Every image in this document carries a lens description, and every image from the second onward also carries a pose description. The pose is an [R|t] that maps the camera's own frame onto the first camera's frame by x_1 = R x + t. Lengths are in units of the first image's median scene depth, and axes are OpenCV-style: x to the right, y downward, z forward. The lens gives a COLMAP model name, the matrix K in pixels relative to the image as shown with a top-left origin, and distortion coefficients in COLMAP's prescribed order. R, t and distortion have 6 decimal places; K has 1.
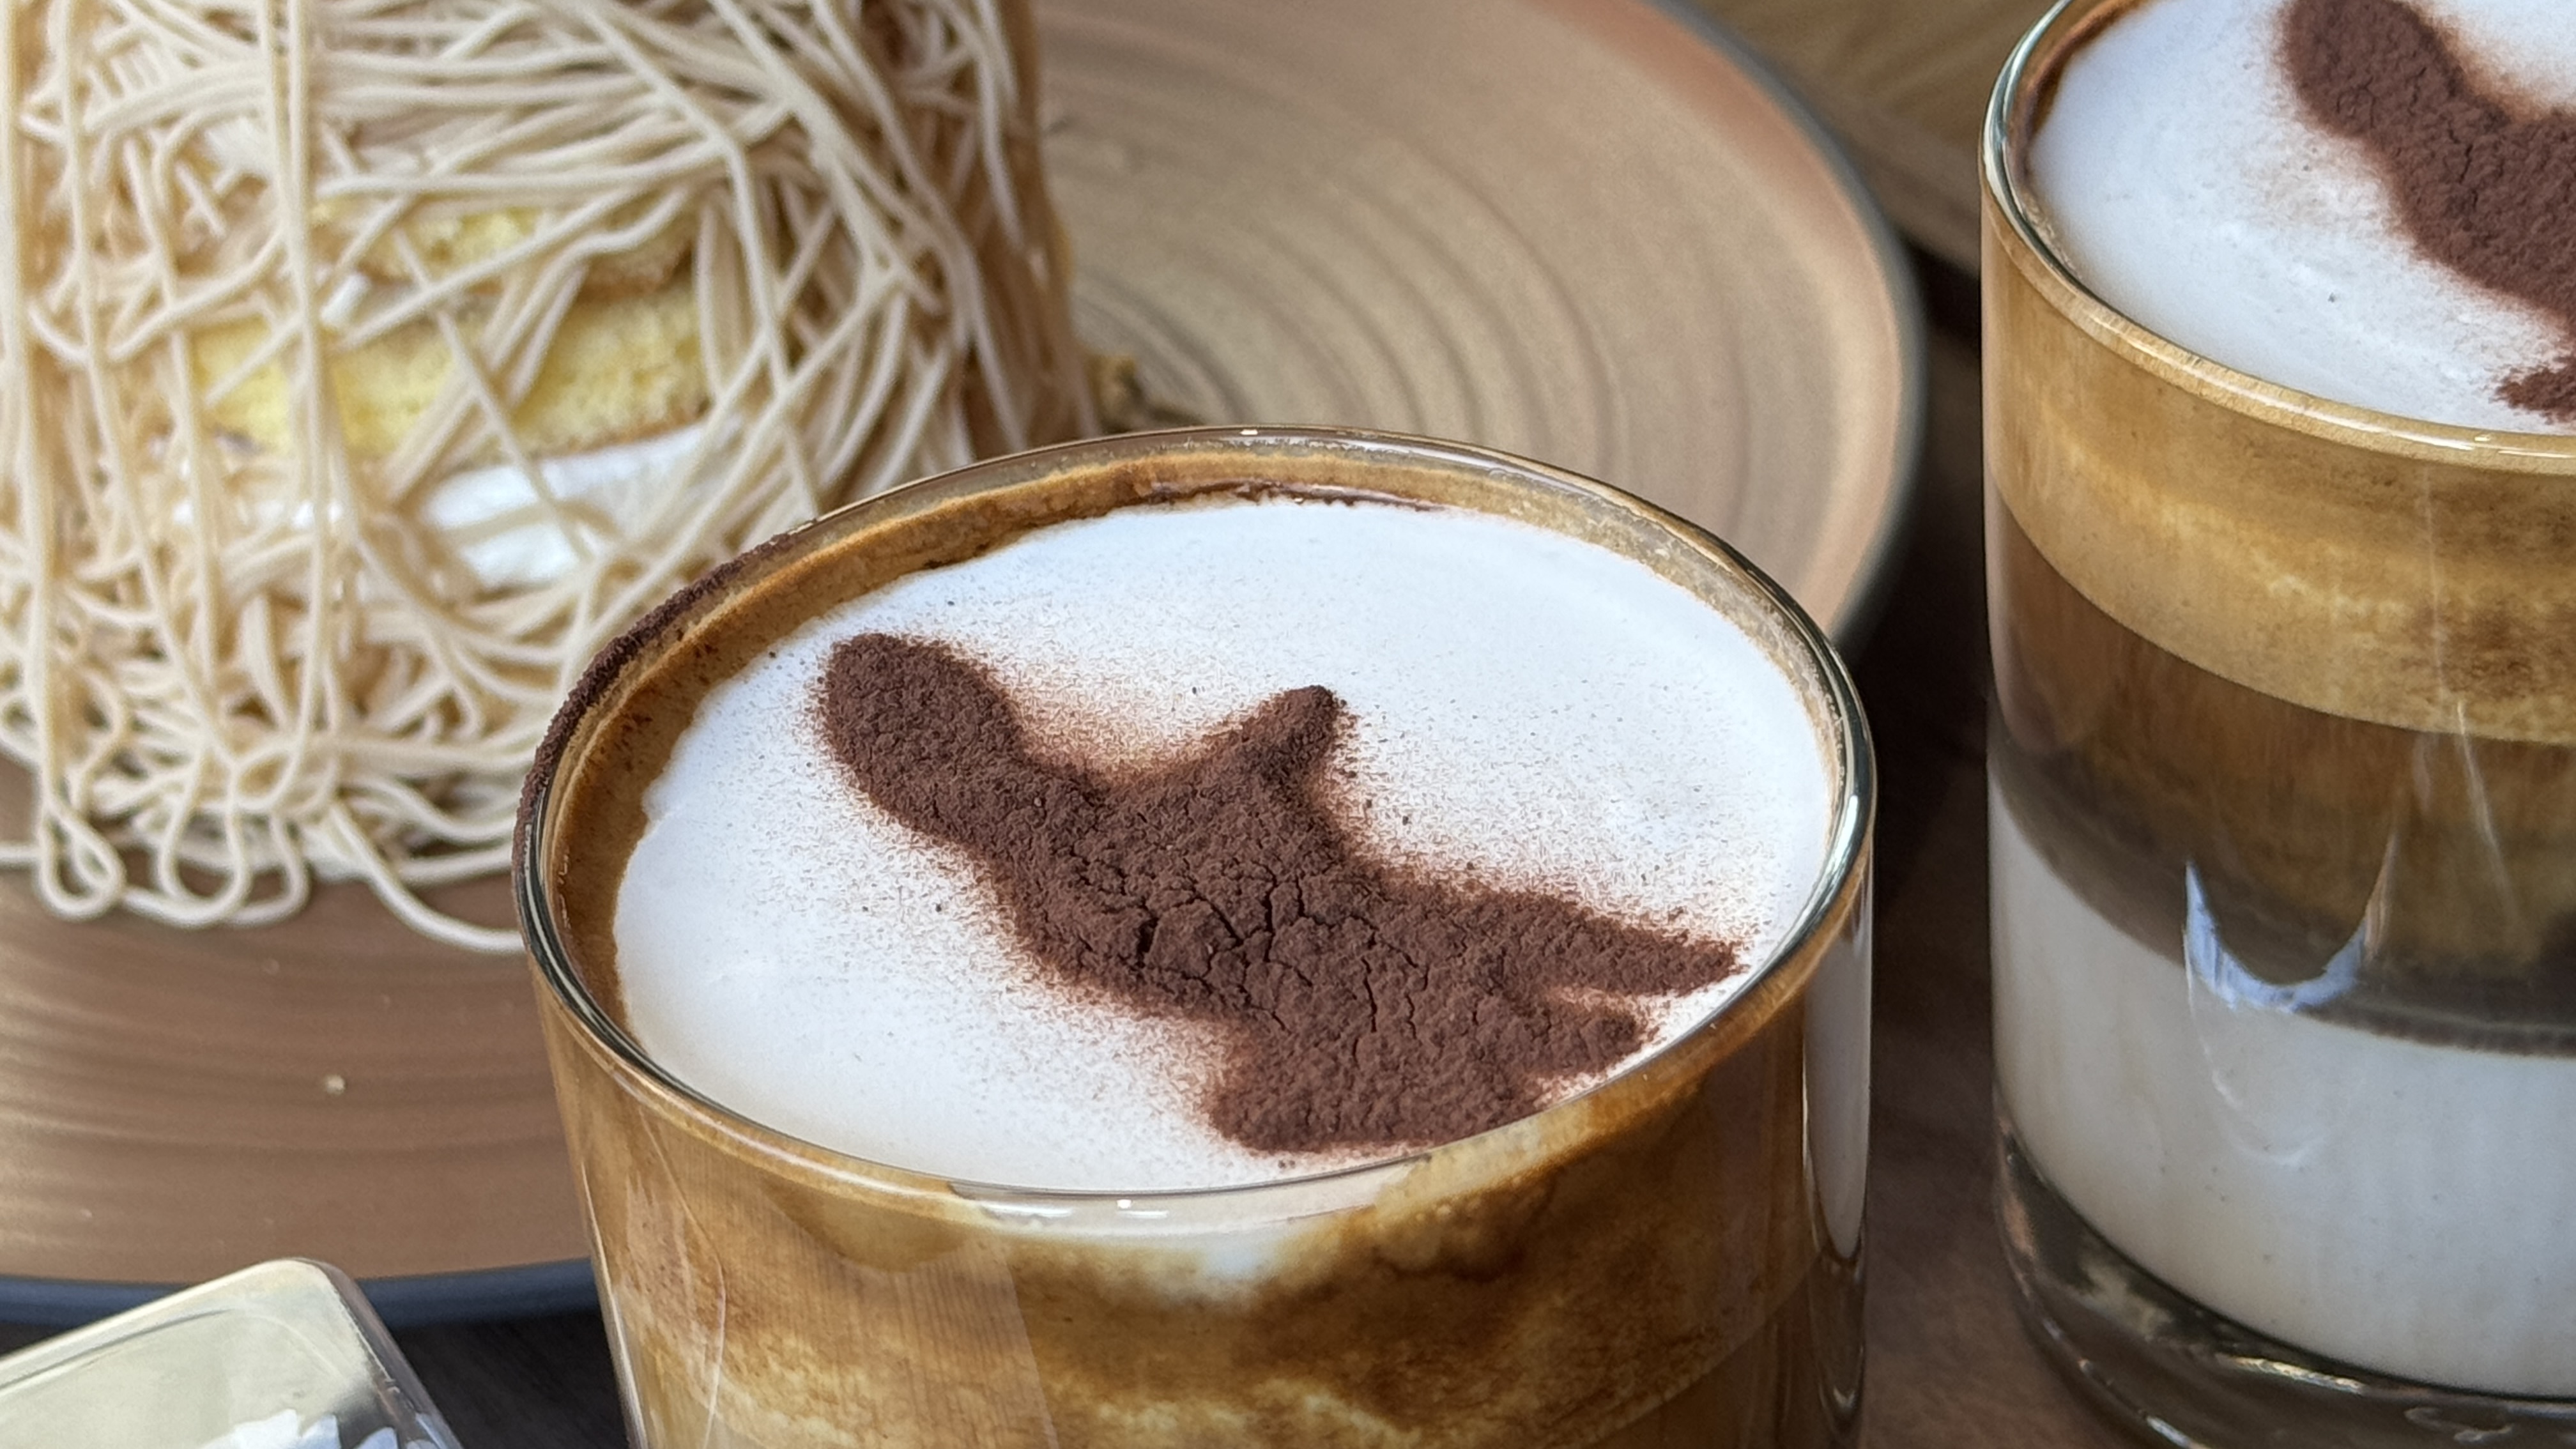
lens RADIAL K [[6154.8, 0, 1274.0], [0, 6154.8, 720.3], [0, 0, 1]] dist [0.076015, 0.000000]
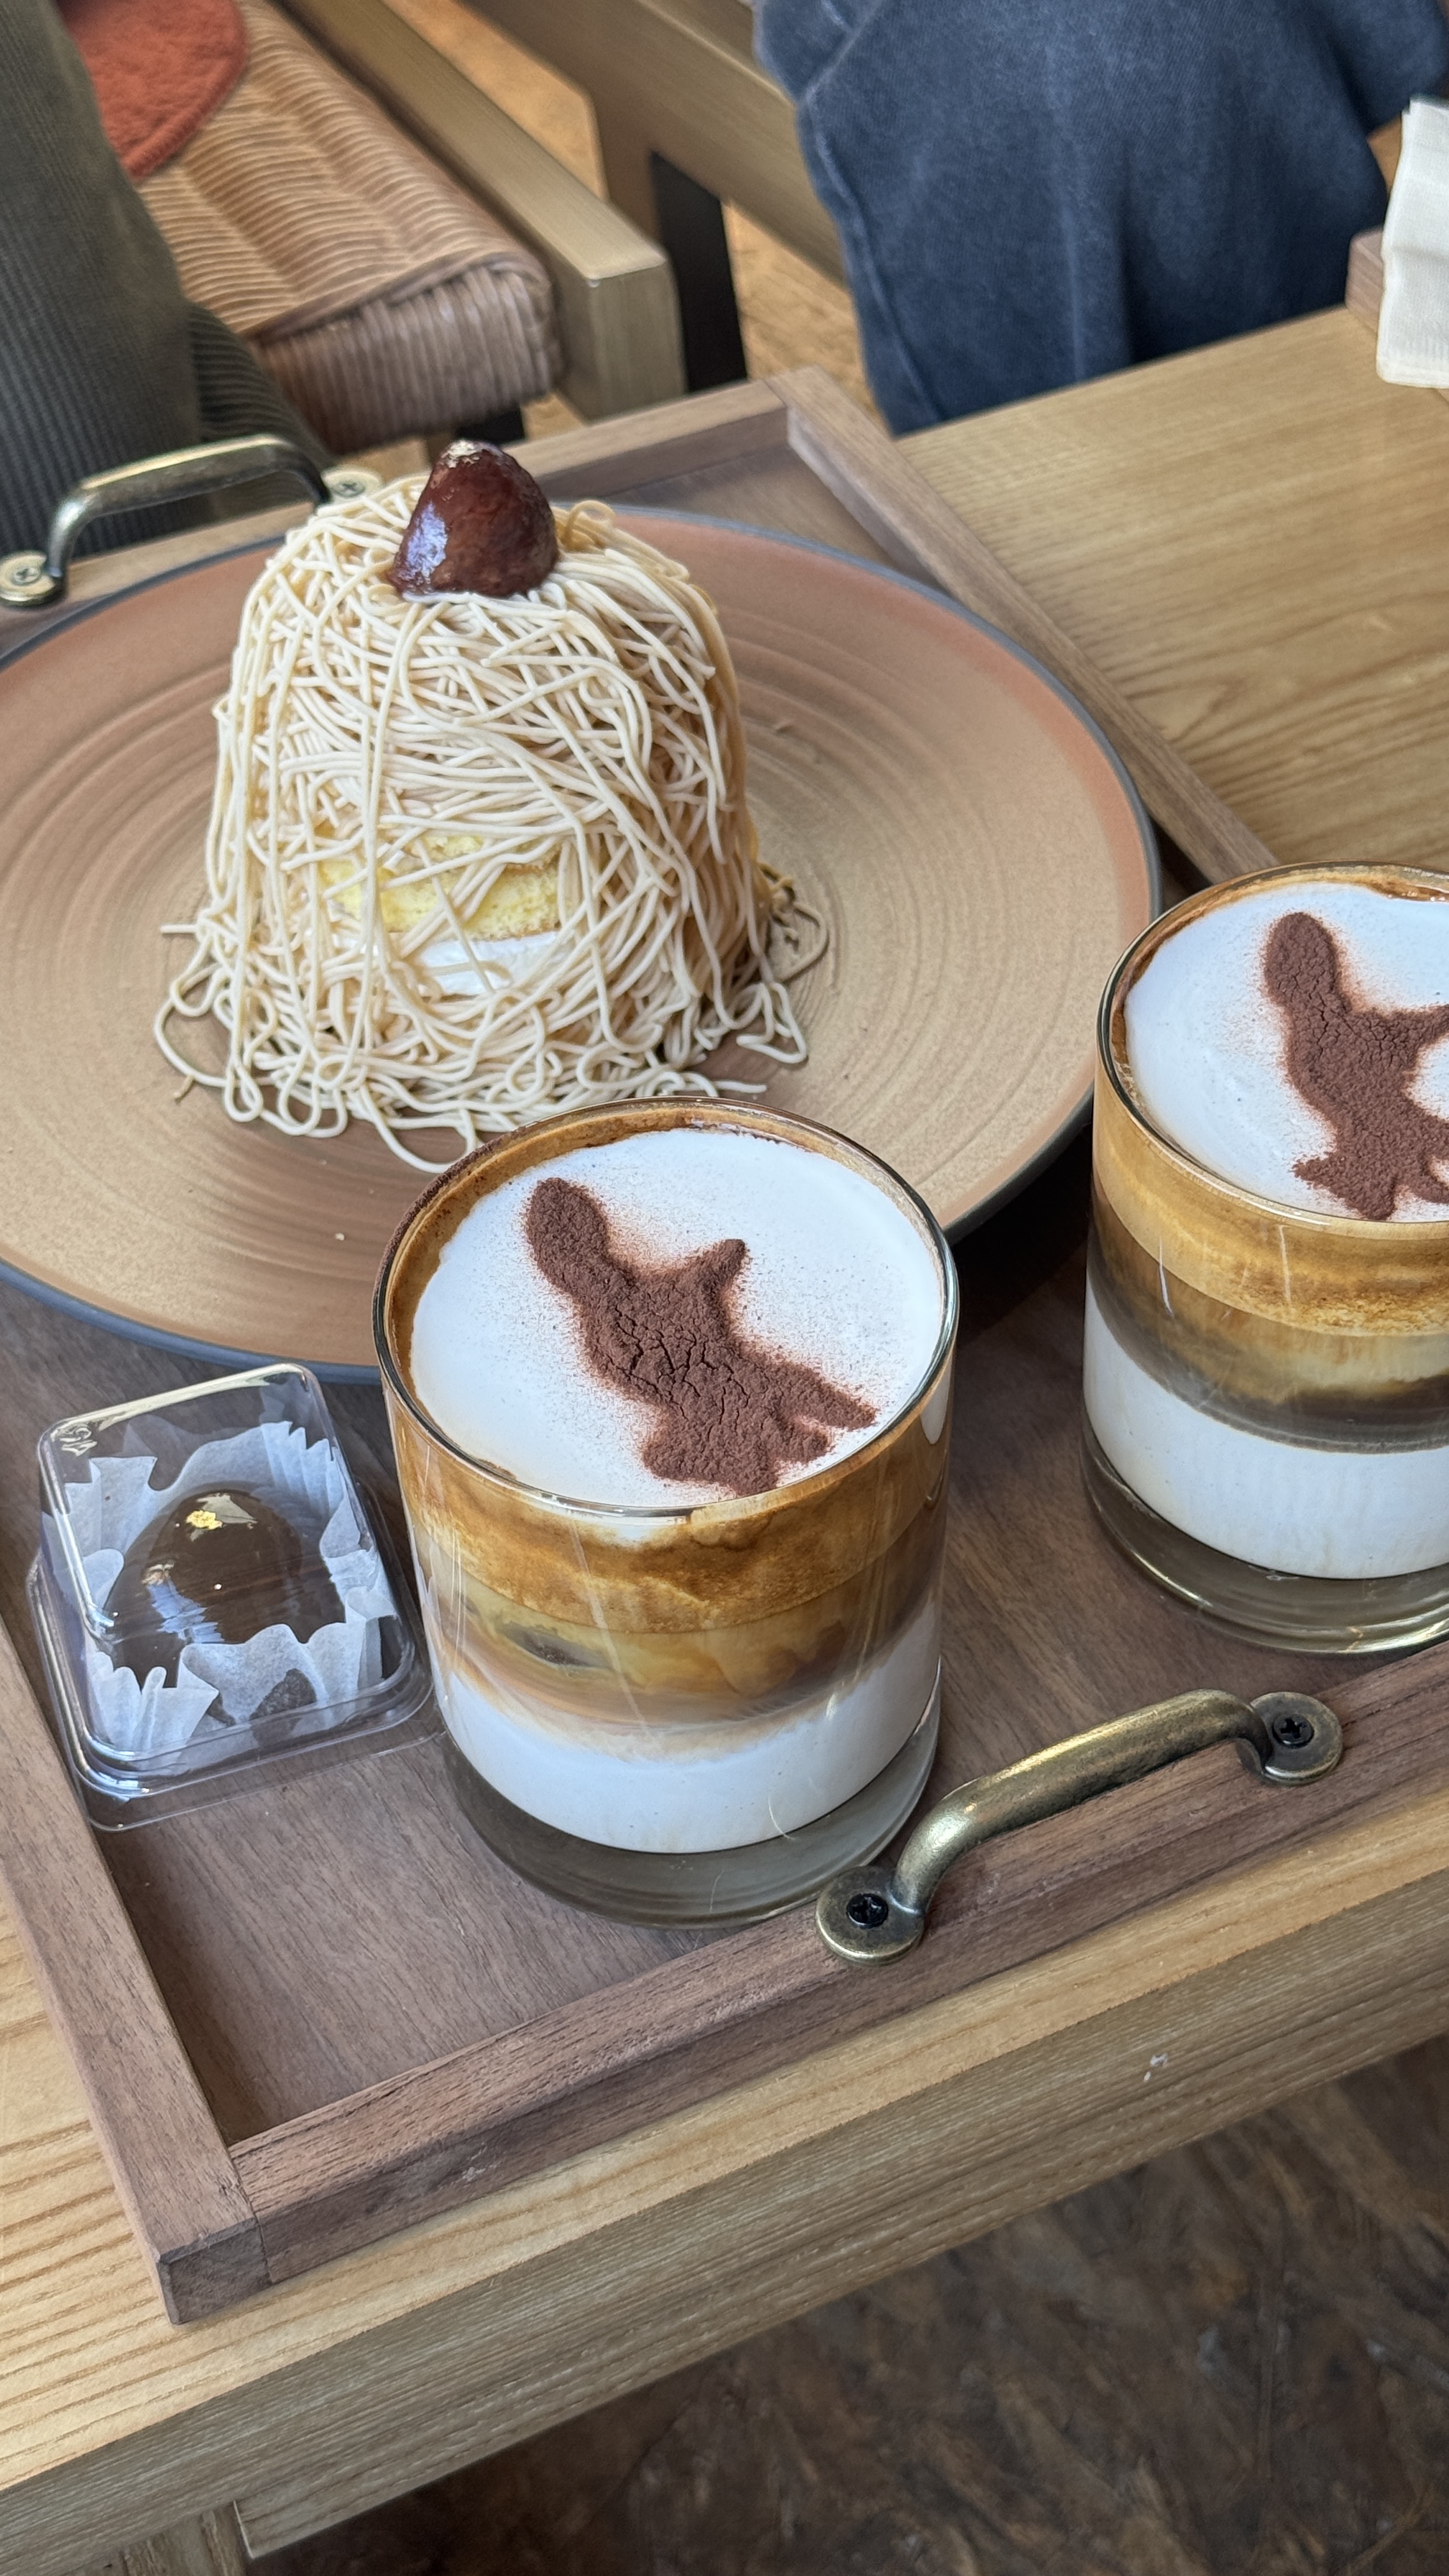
lens RADIAL K [[3531.0, 0, 738.2], [0, 3531.0, 1292.6], [0, 0, 1]] dist [0.017679, 0.000000]
pose [[0.987590, 0.144383, -0.061801, 0.063527], [-0.132696, 0.977595, 0.163402, -0.140776], [0.084009, -0.153174, 0.984622, -0.204549]]
